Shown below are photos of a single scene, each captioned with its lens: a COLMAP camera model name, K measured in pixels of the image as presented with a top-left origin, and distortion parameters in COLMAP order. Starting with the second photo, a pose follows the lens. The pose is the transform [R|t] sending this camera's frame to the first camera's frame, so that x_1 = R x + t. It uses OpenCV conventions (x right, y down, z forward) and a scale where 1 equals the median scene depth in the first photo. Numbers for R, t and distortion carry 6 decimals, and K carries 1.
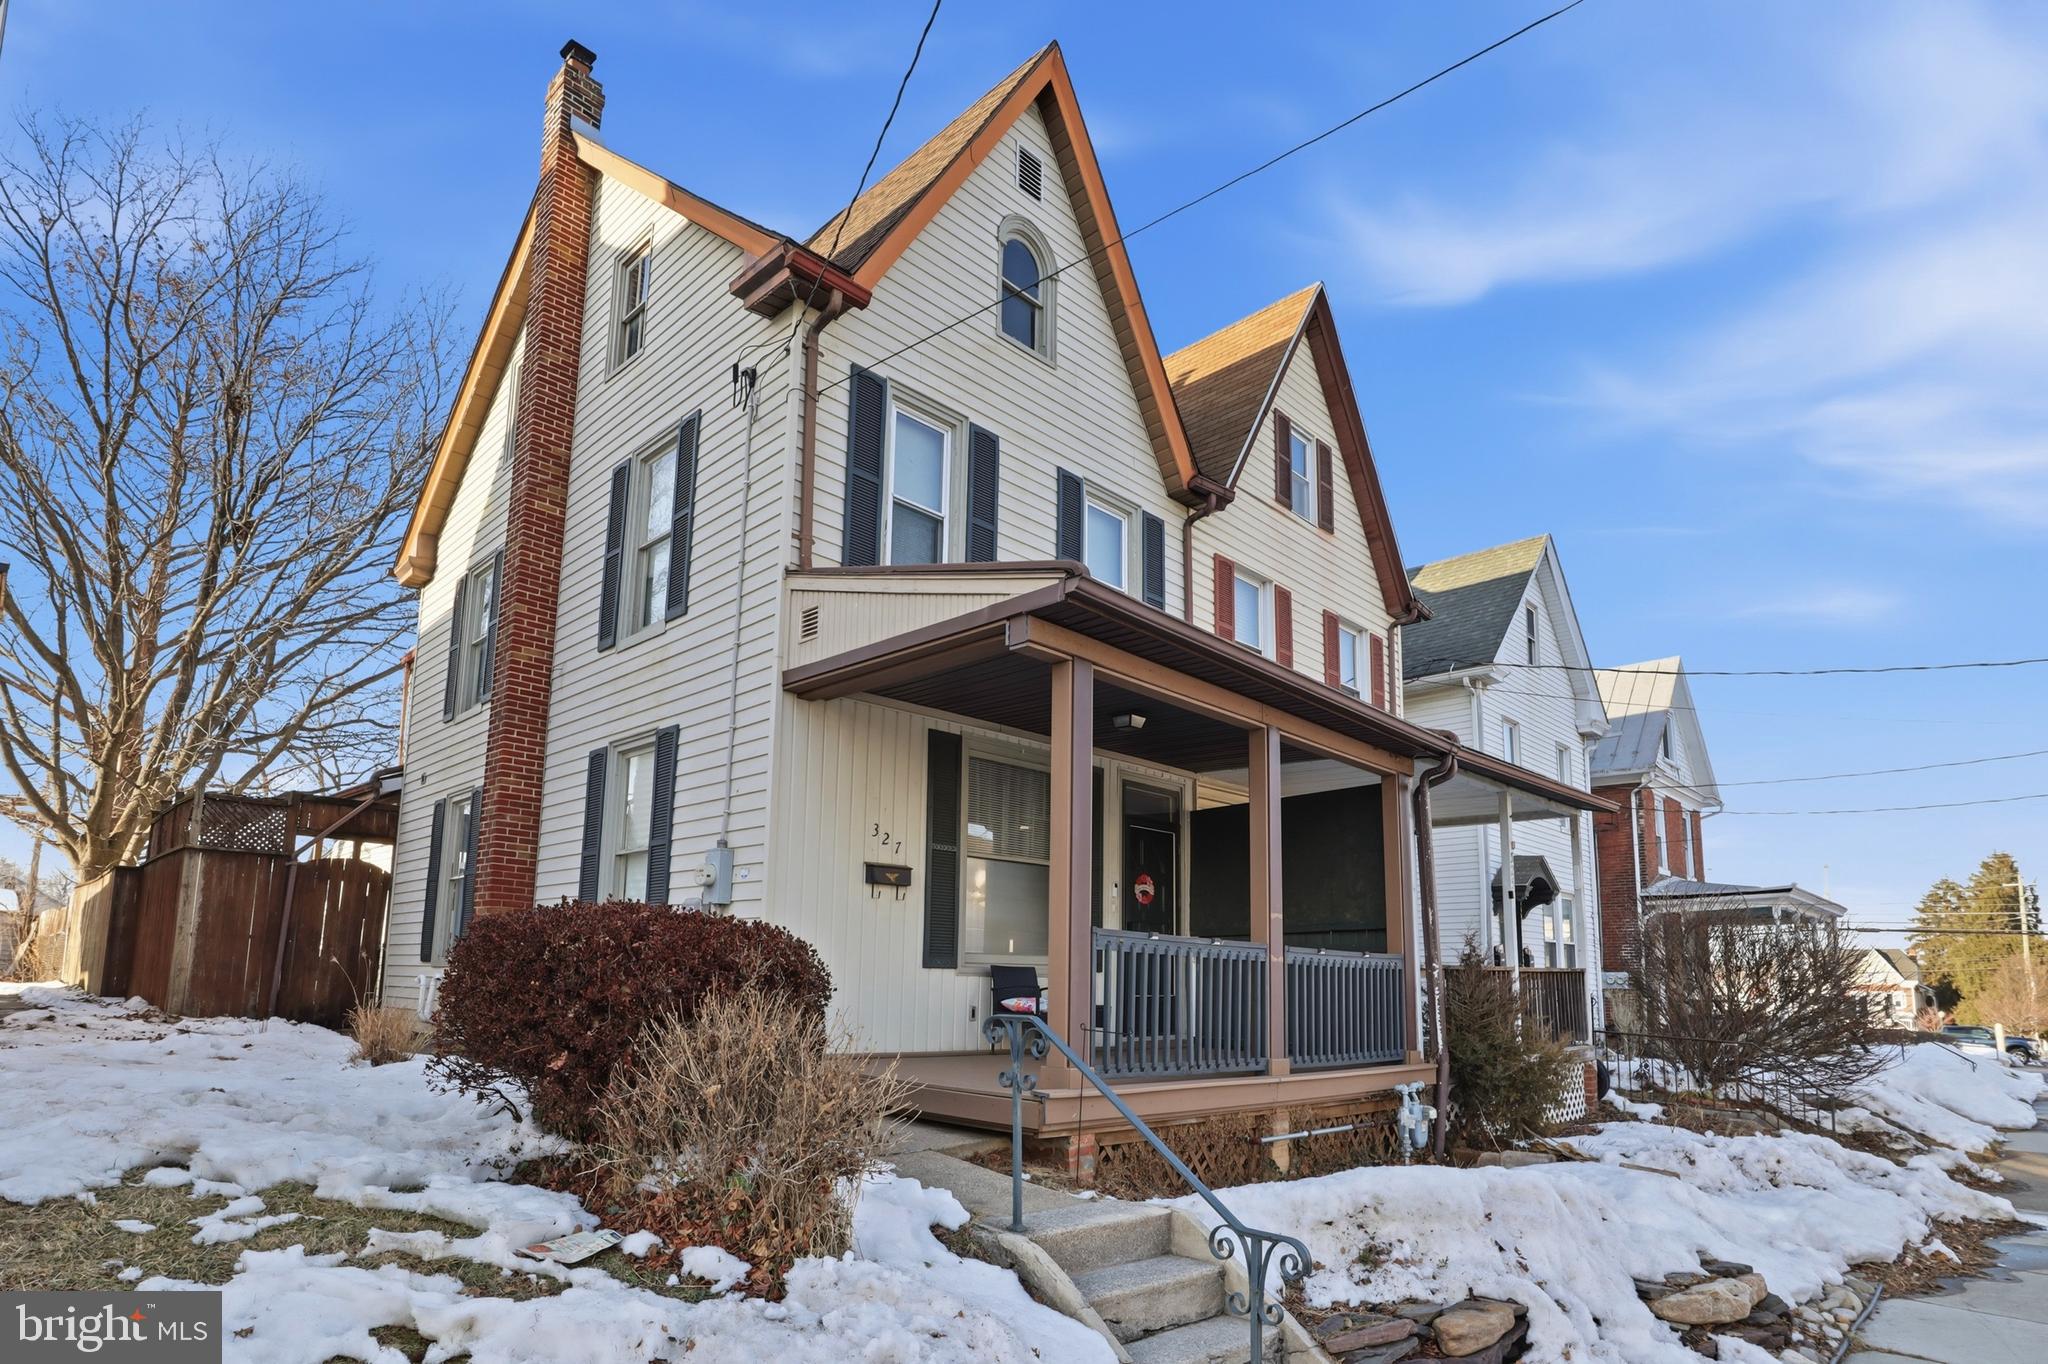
lens RADIAL K [[1048.9, 0, 1024.0], [0, 1048.9, 682.0], [0, 0, 1]] dist [-0.027605, 0.001226]
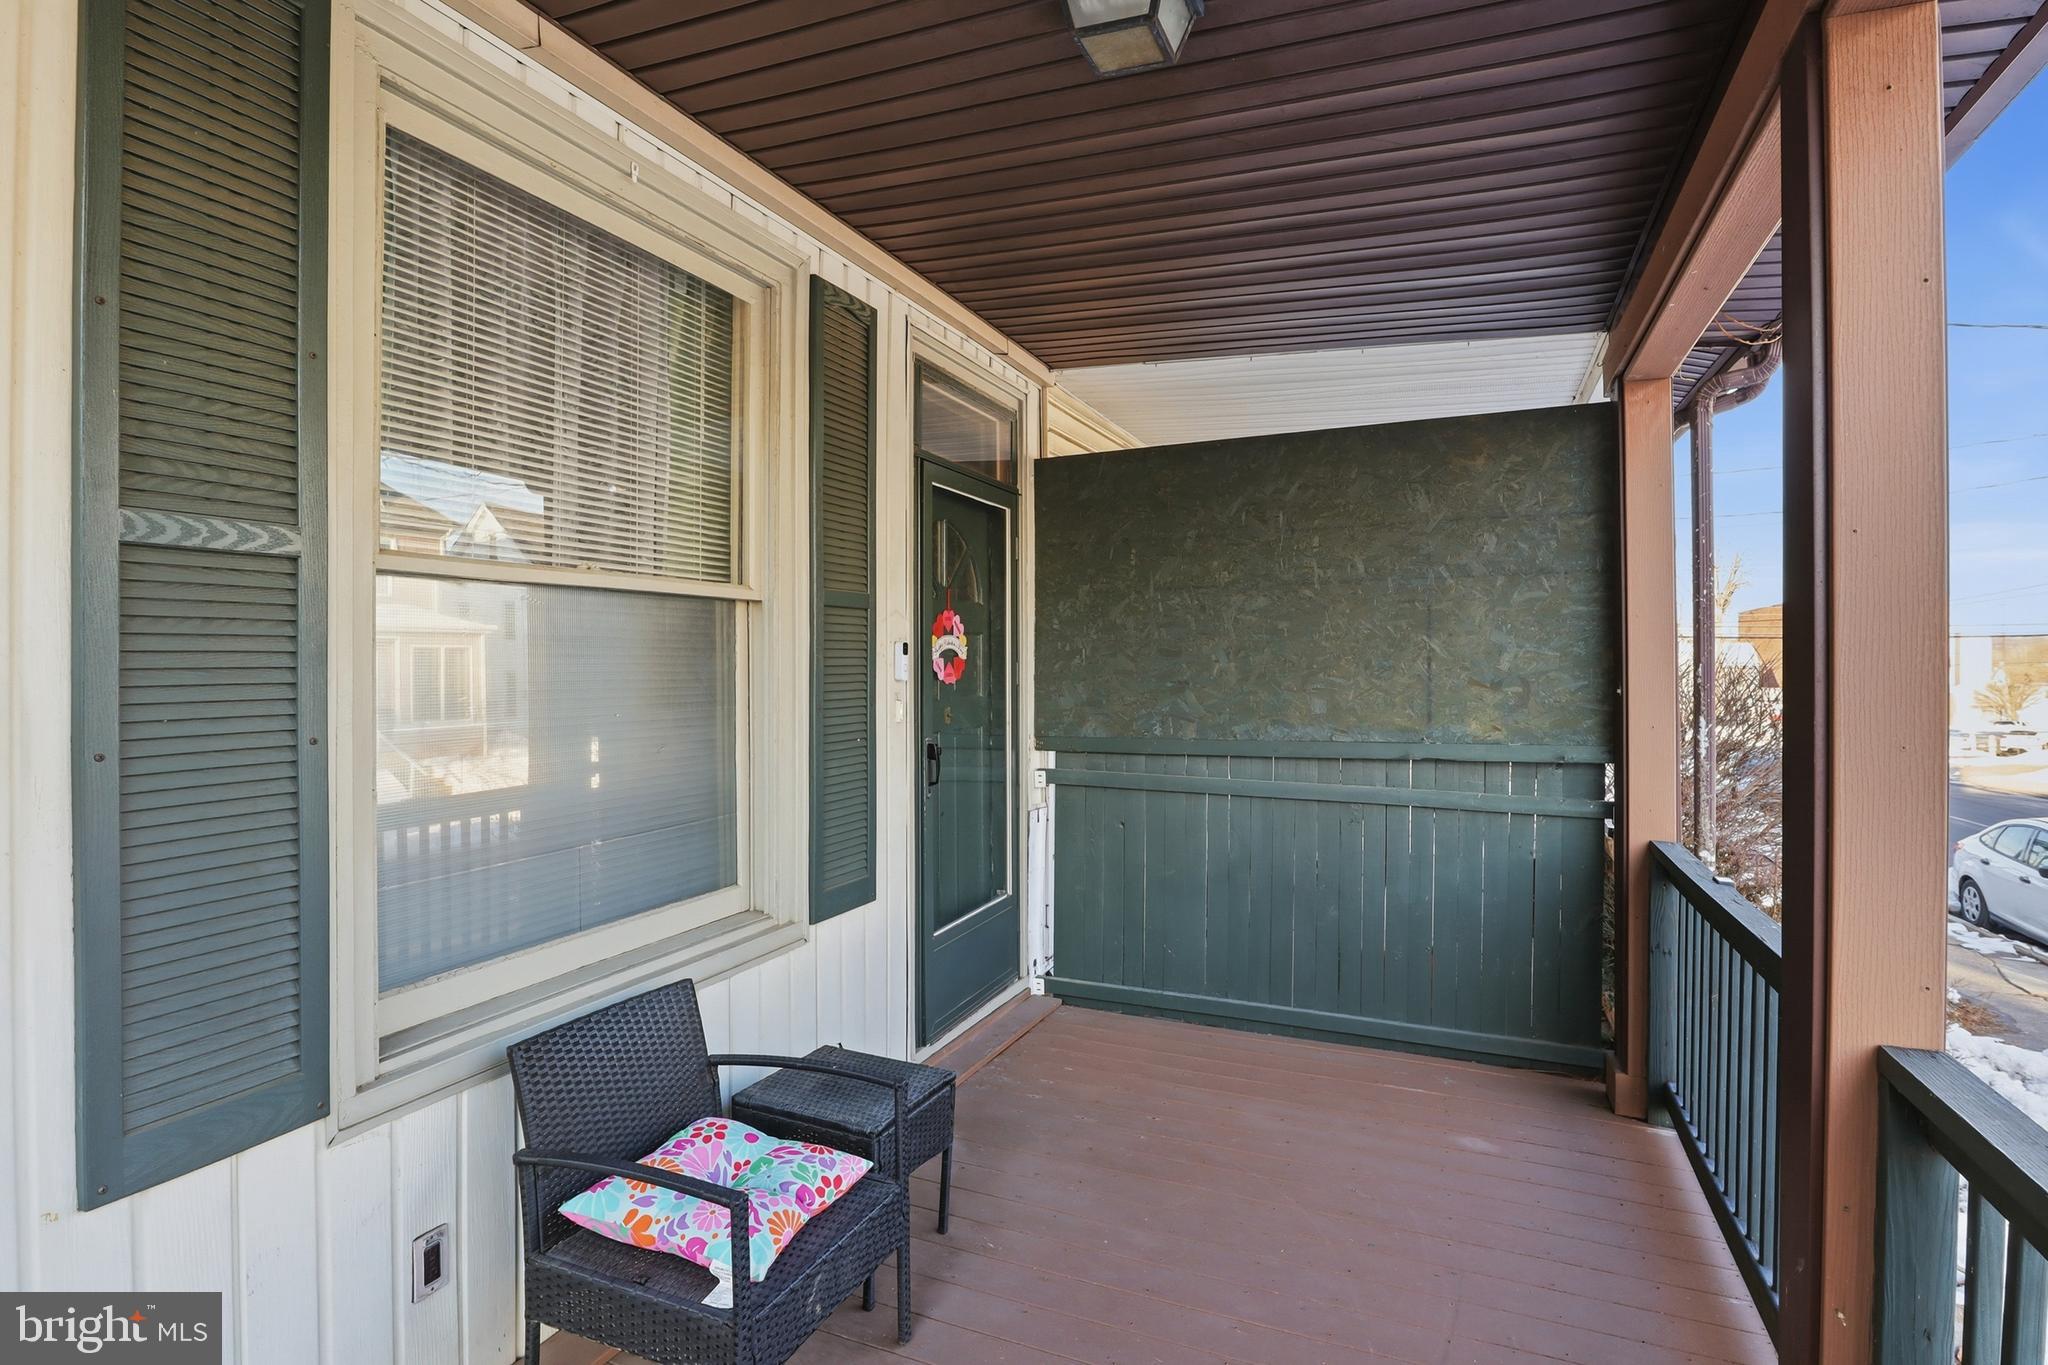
lens RADIAL K [[1048.9, 0, 1024.0], [0, 1048.9, 682.5], [0, 0, 1]] dist [-0.027605, 0.001226]
pose [[0.928983, -0.021210, 0.369515, -0.007018], [-0.089103, 0.956179, 0.278896, 0.096576], [-0.359238, -0.292015, 0.886383, 0.630781]]
